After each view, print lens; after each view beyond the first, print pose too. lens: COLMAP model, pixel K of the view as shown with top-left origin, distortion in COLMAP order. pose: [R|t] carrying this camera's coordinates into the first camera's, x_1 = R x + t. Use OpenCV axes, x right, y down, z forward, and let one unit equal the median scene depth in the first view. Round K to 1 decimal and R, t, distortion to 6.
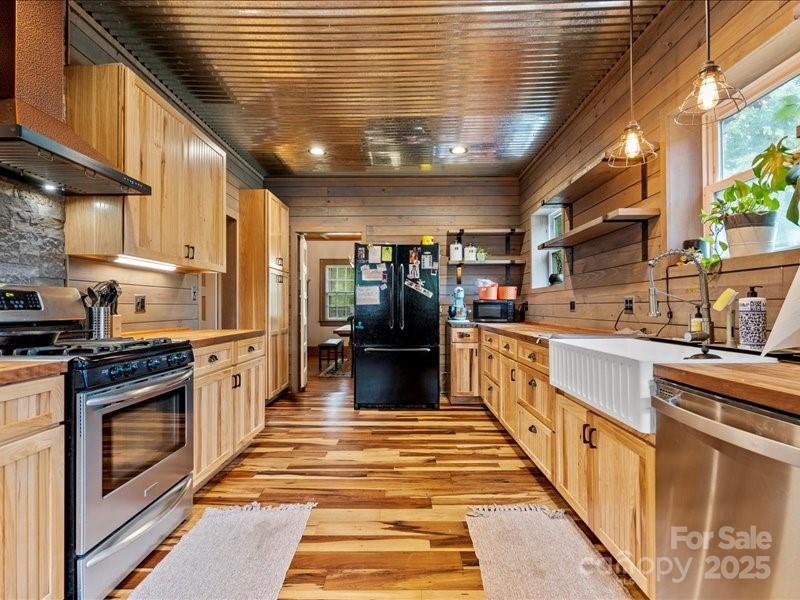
lens RADIAL K [[416.0, 0, 402.0], [0, 416.0, 312.4], [0, 0, 1]] dist [-0.003223, -0.000061]
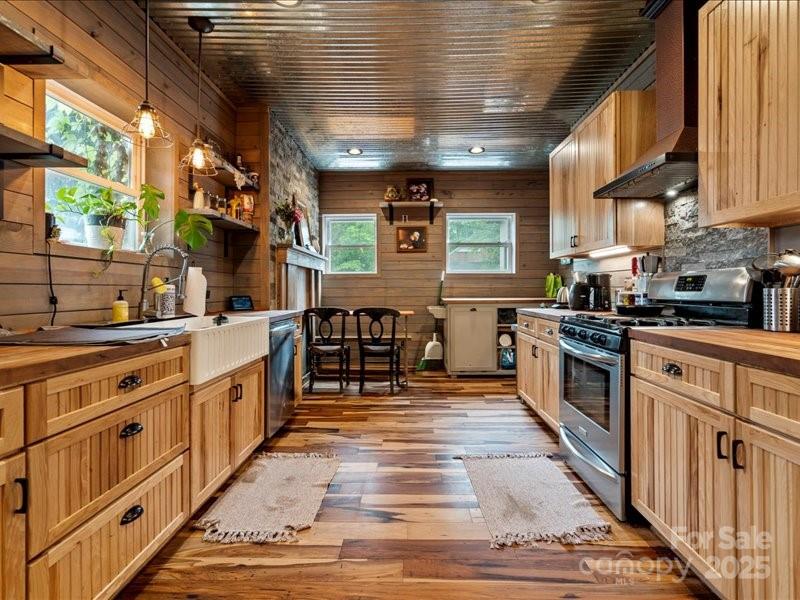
lens RADIAL K [[425.9, 0, 404.4], [0, 425.9, 285.2], [0, 0, 1]] dist [0.004307, 0.000888]
pose [[-0.999899, 0.003634, 0.013717, -0.056930], [0.003658, 0.999992, 0.001697, -0.021604], [-0.013710, 0.001747, -0.999904, 1.795297]]
